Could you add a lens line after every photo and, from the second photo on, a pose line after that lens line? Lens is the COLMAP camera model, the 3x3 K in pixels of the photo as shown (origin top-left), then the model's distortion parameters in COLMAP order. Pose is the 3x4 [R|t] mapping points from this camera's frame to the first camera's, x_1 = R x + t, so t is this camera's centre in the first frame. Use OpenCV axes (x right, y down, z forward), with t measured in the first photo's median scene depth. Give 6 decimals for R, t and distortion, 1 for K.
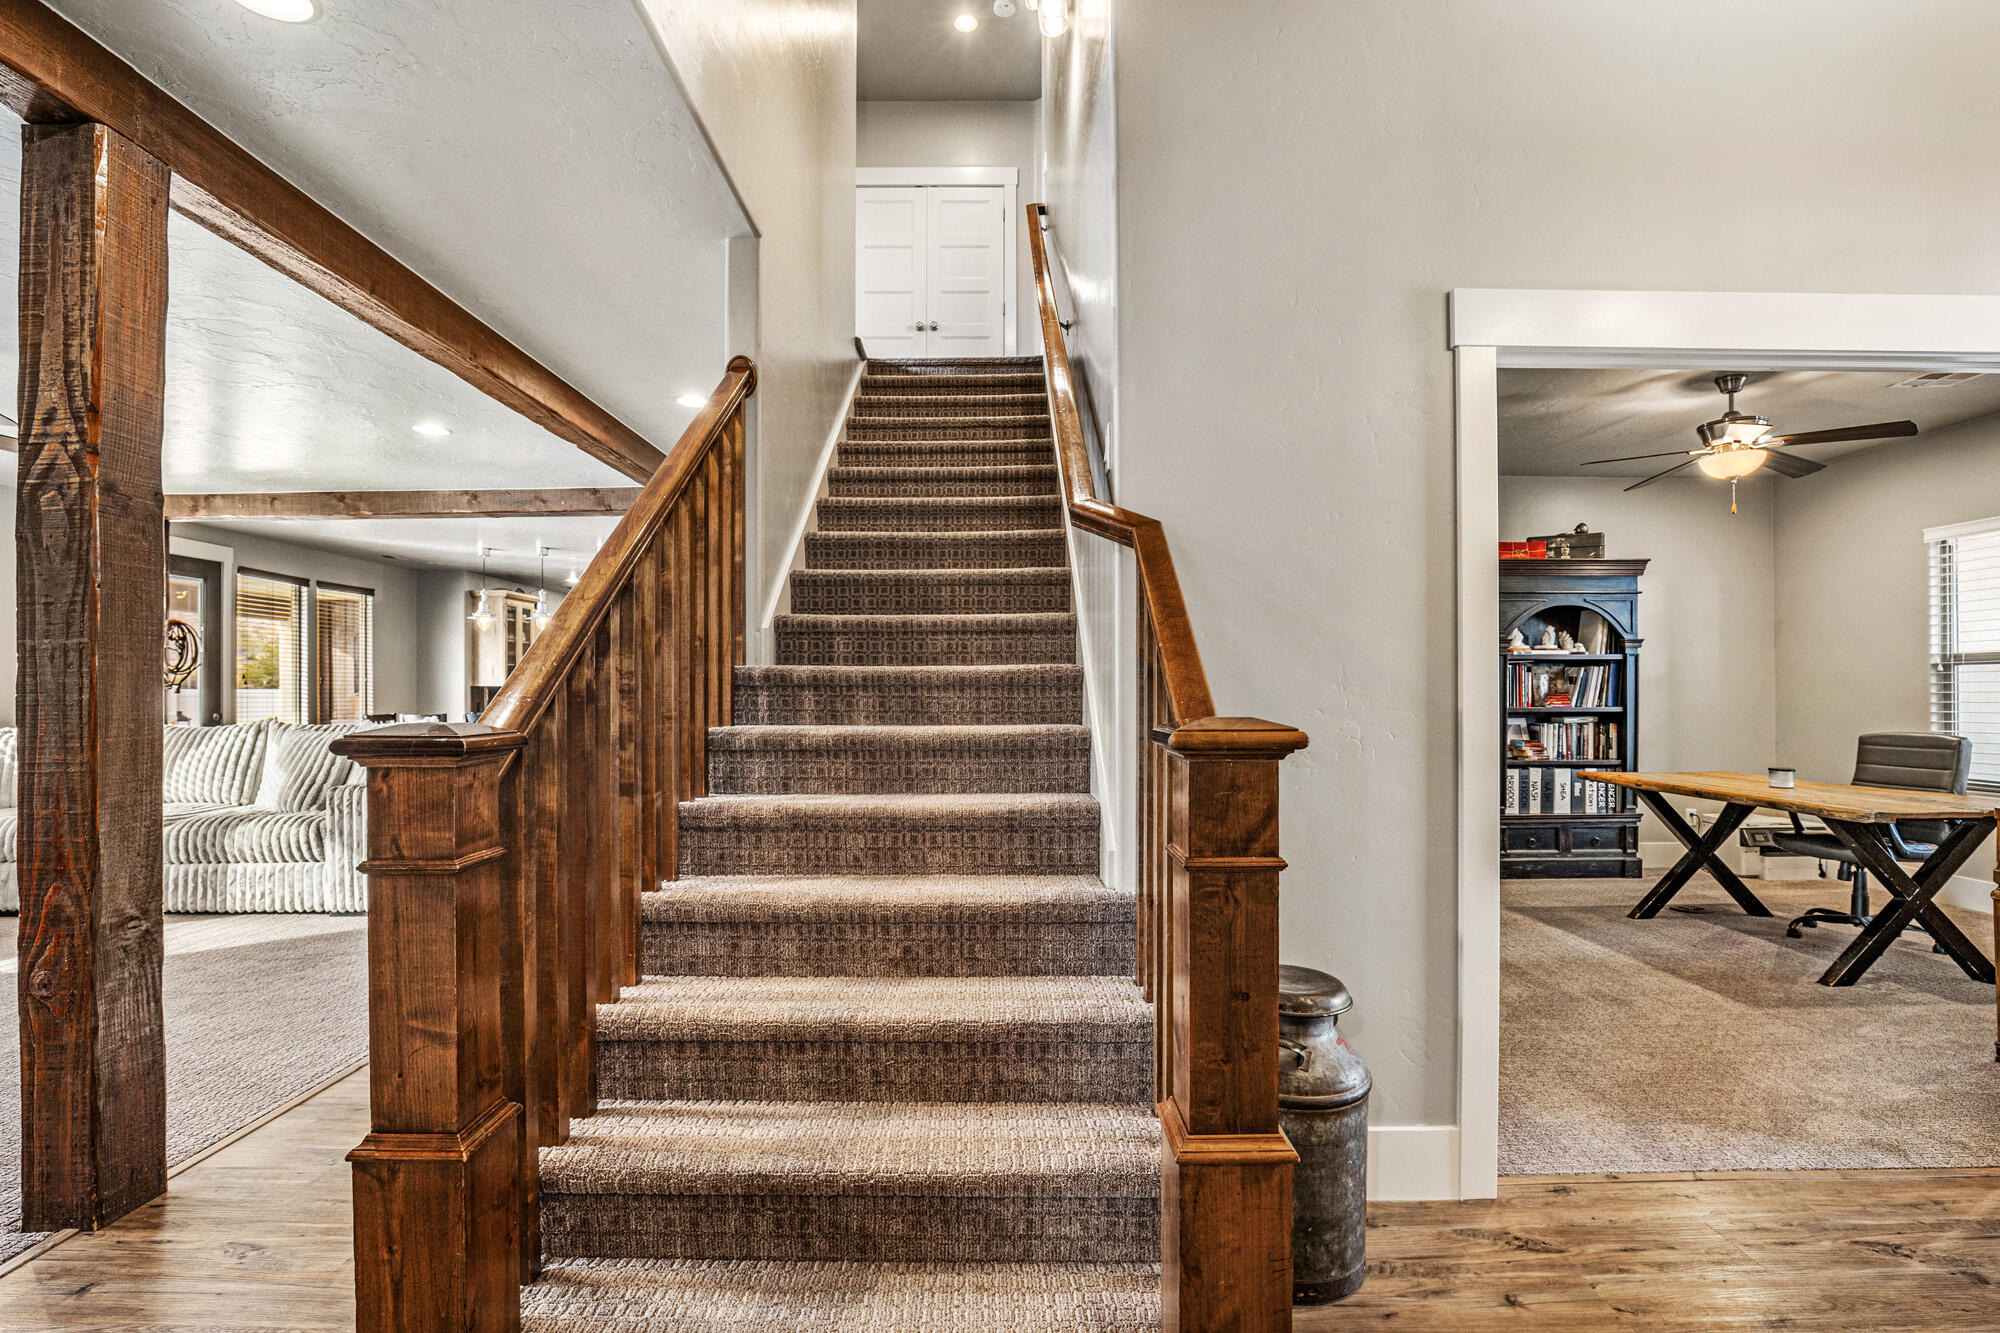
lens RADIAL K [[969.3, 0, 1006.1], [0, 969.3, 690.3], [0, 0, 1]] dist [-0.021442, 0.002972]
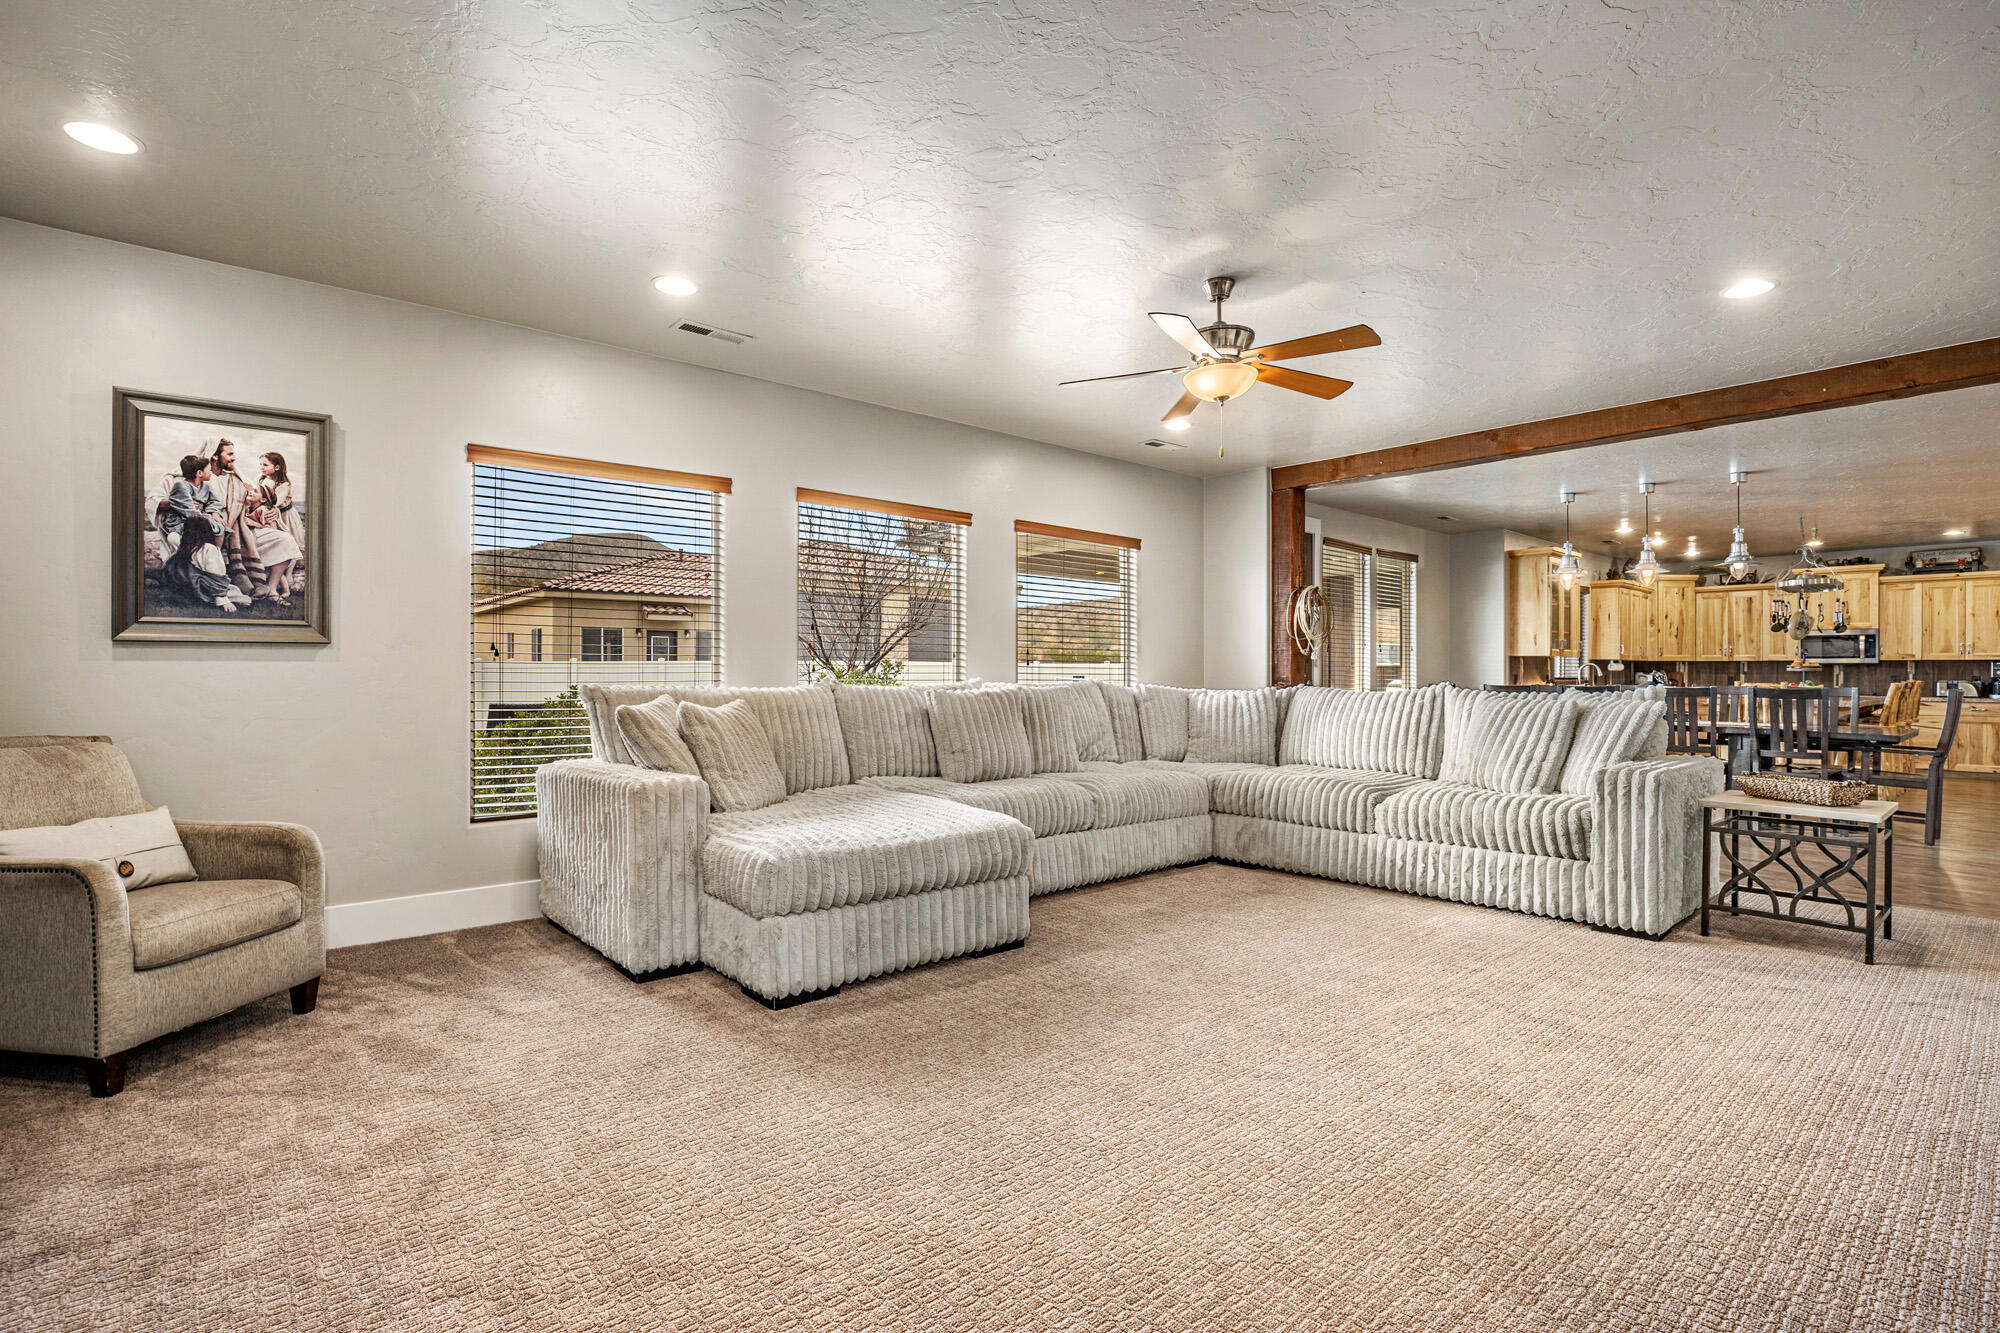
lens RADIAL K [[943.3, 0, 988.0], [0, 943.3, 670.6], [0, 0, 1]] dist [-0.022171, 0.004843]
pose [[0.657953, 0.004596, -0.753045, -0.454812], [-0.004344, 0.999988, 0.002308, 0.019834], [0.753047, 0.001752, 0.657965, 0.106911]]
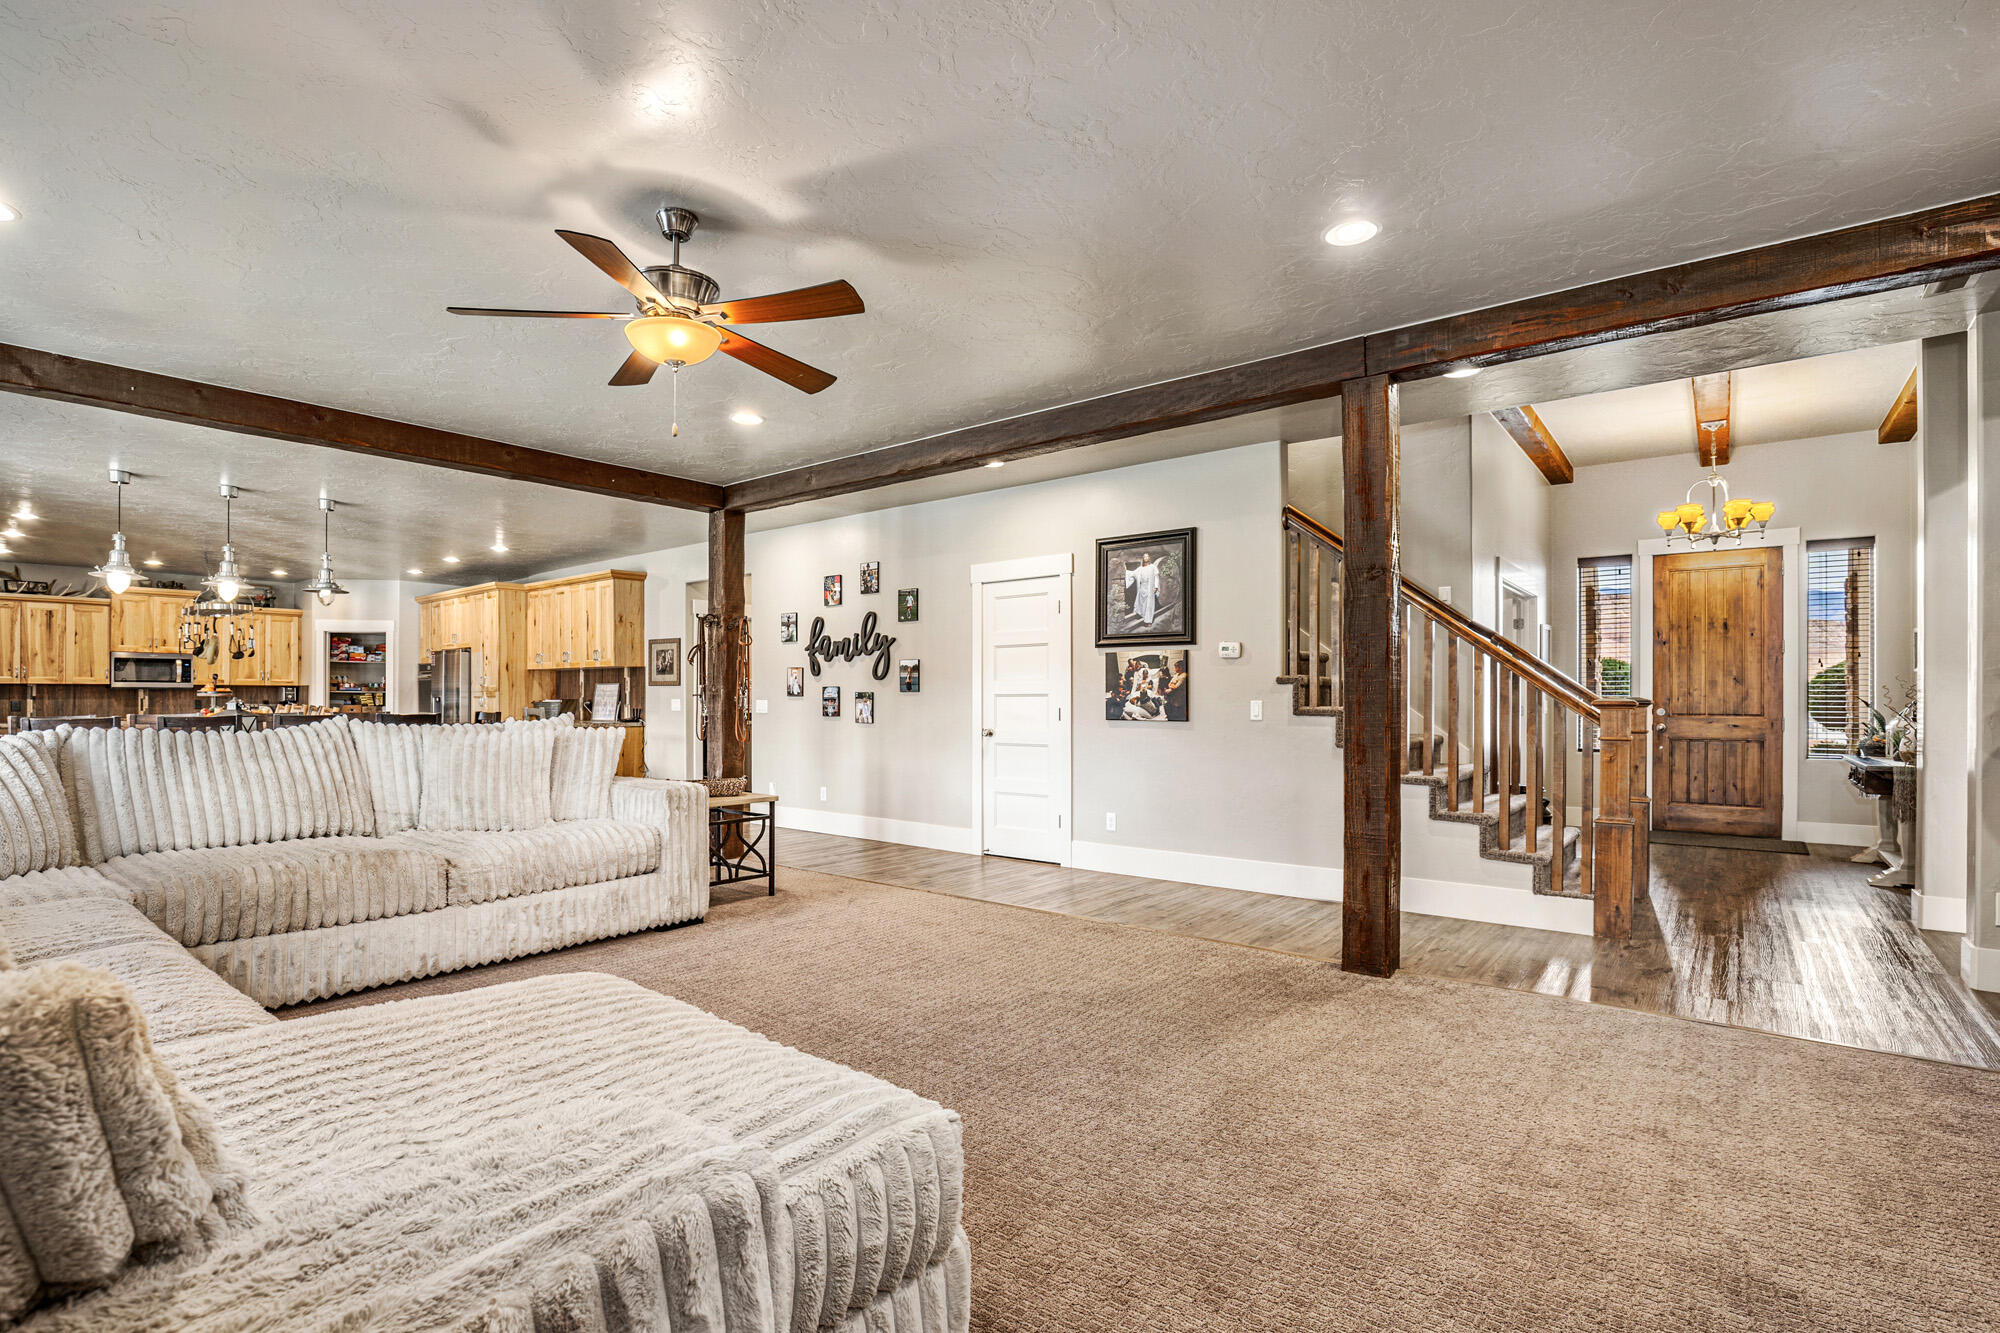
lens RADIAL K [[943.3, 0, 998.4], [0, 943.3, 680.2], [0, 0, 1]] dist [-0.022171, 0.004843]
pose [[0.635110, 0.016899, 0.772237, -1.155034], [-0.003349, 0.999811, -0.019125, 0.016271], [-0.772415, 0.009560, 0.635047, 0.203569]]
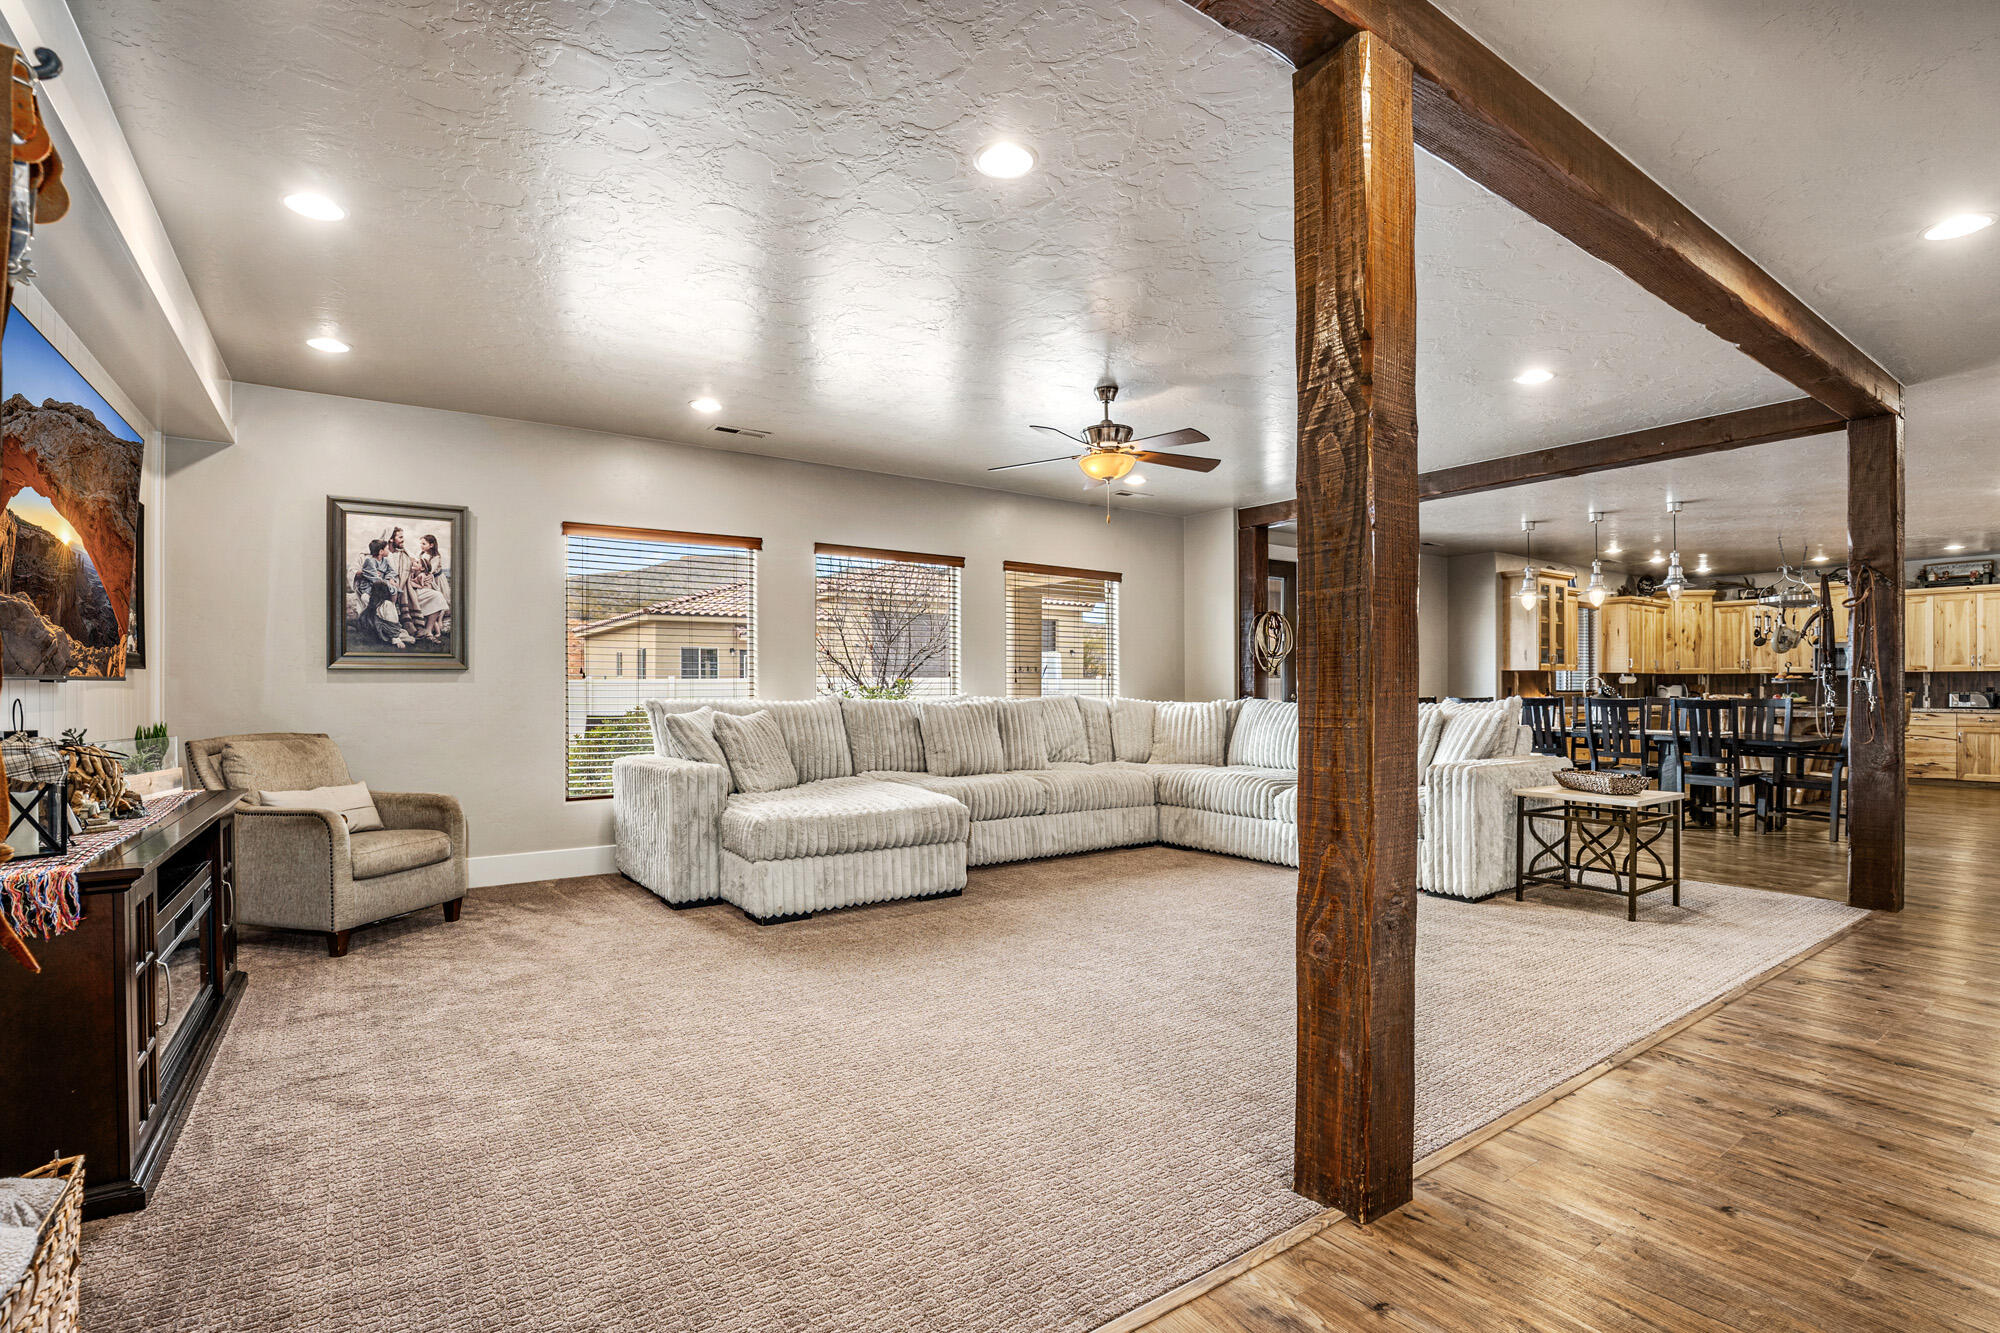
lens RADIAL K [[943.3, 0, 990.1], [0, 943.3, 684.2], [0, 0, 1]] dist [-0.022171, 0.004843]
pose [[0.578505, 0.001052, -0.815678, -0.179342], [0.000099, 0.999999, 0.001360, 0.017168], [0.815679, -0.000867, 0.578504, 0.073415]]
